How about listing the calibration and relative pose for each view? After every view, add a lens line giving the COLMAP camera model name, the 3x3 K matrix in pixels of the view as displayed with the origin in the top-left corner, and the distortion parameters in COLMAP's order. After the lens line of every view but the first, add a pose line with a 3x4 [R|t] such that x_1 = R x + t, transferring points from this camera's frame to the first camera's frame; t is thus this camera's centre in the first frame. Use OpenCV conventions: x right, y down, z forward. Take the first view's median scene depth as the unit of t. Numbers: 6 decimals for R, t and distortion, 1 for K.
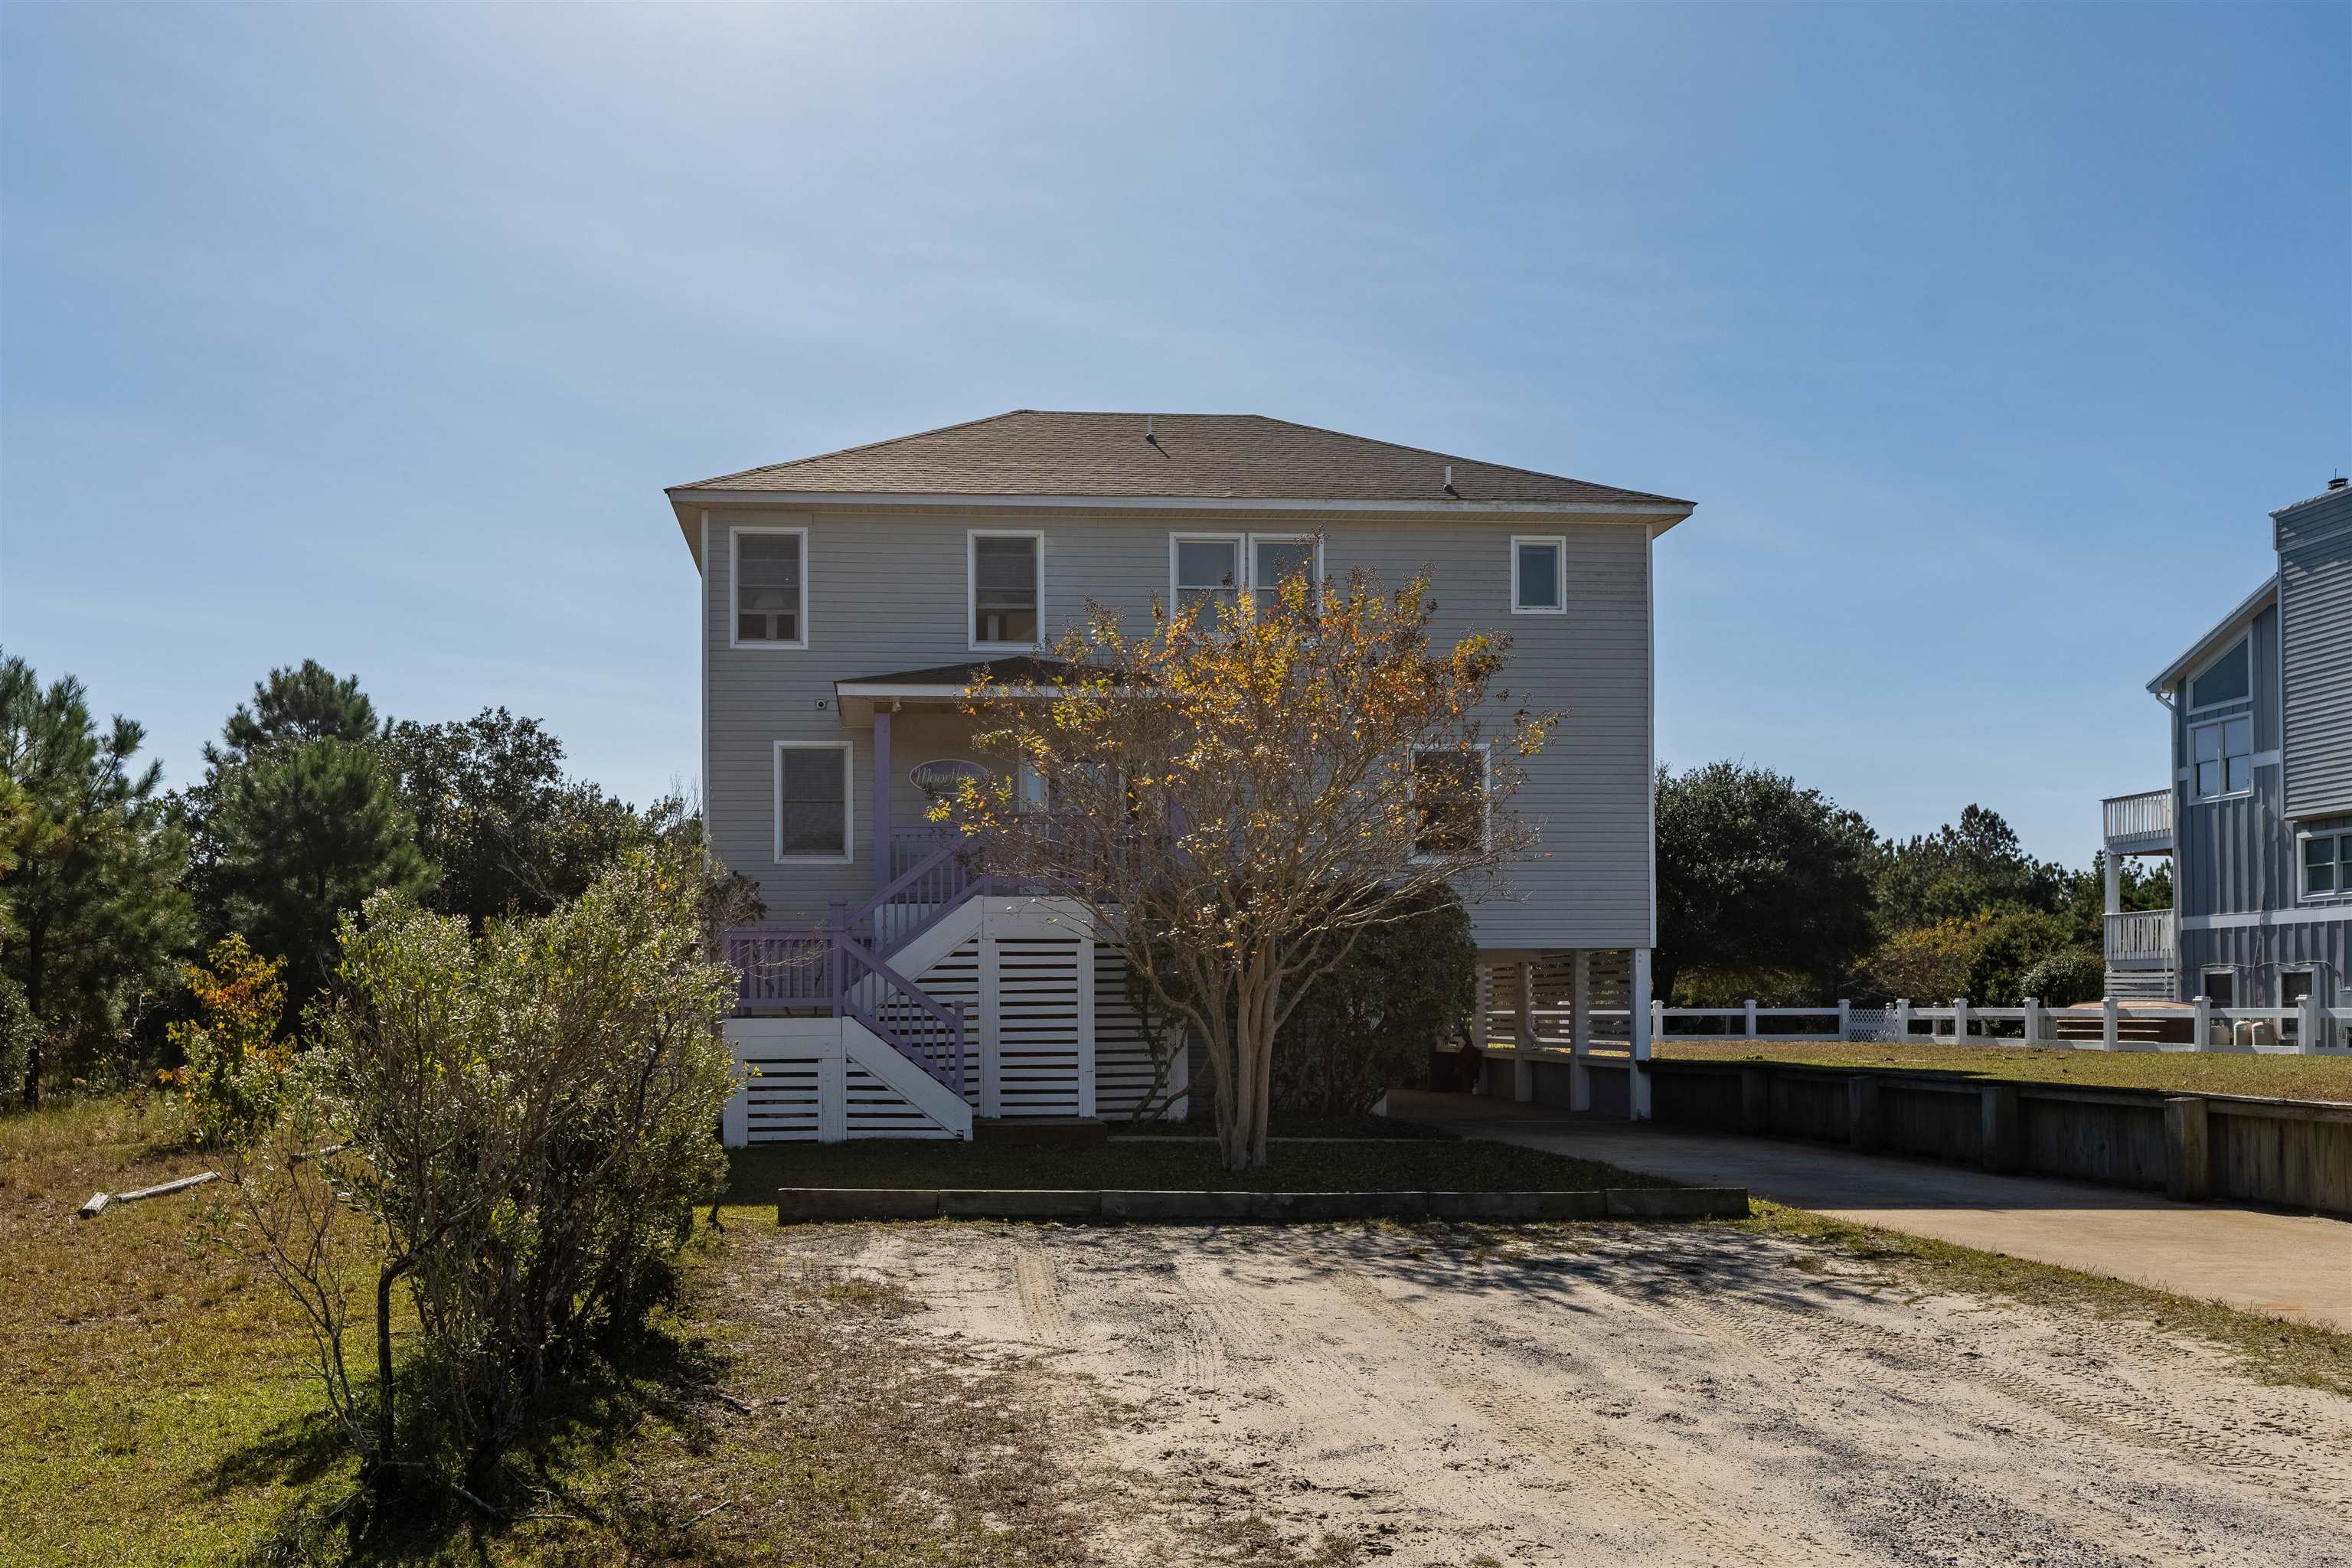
lens RADIAL K [[1651.8, 0, 1176.0], [0, 1651.8, 784.0], [0, 0, 1]] dist [-0.000278, -0.000241]
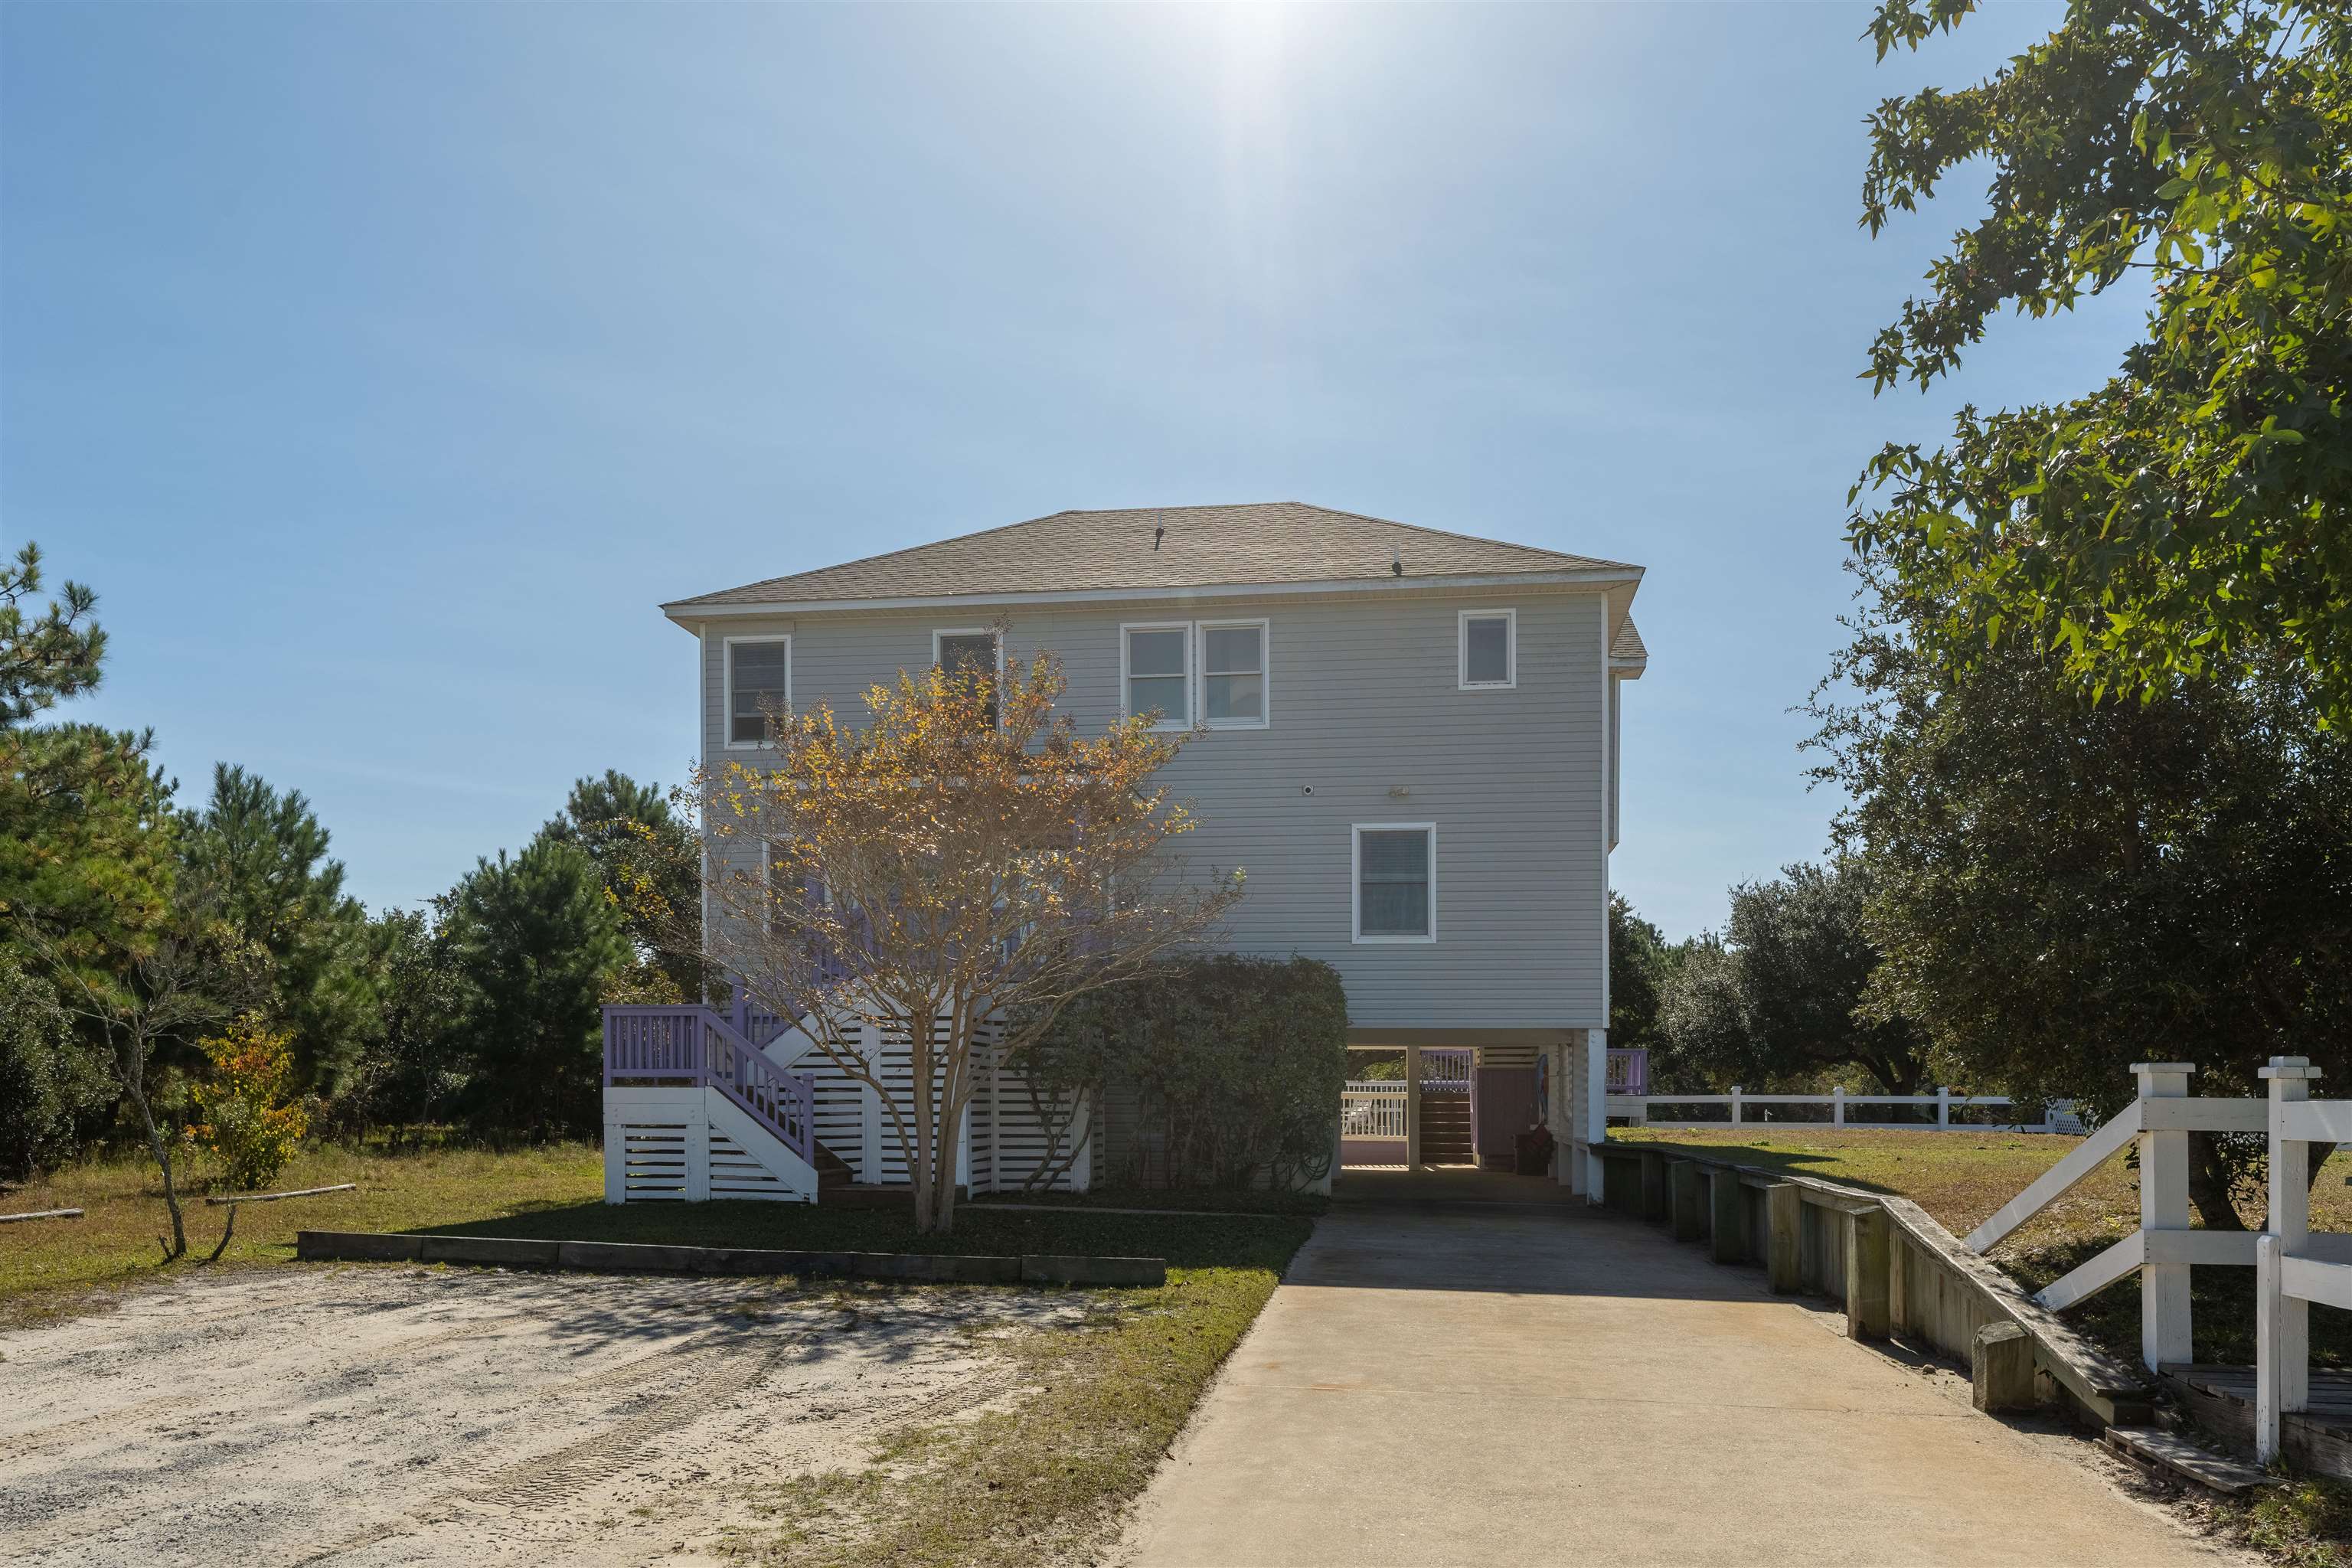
lens RADIAL K [[1617.8, 0, 1176.0], [0, 1617.8, 894.7], [0, 0, 1]] dist [-0.003036, -0.000301]
pose [[0.978840, -0.012620, -0.204239, 0.233714], [0.015512, 0.999801, 0.012566, 0.004458], [0.204040, -0.015468, 0.978840, 0.017984]]
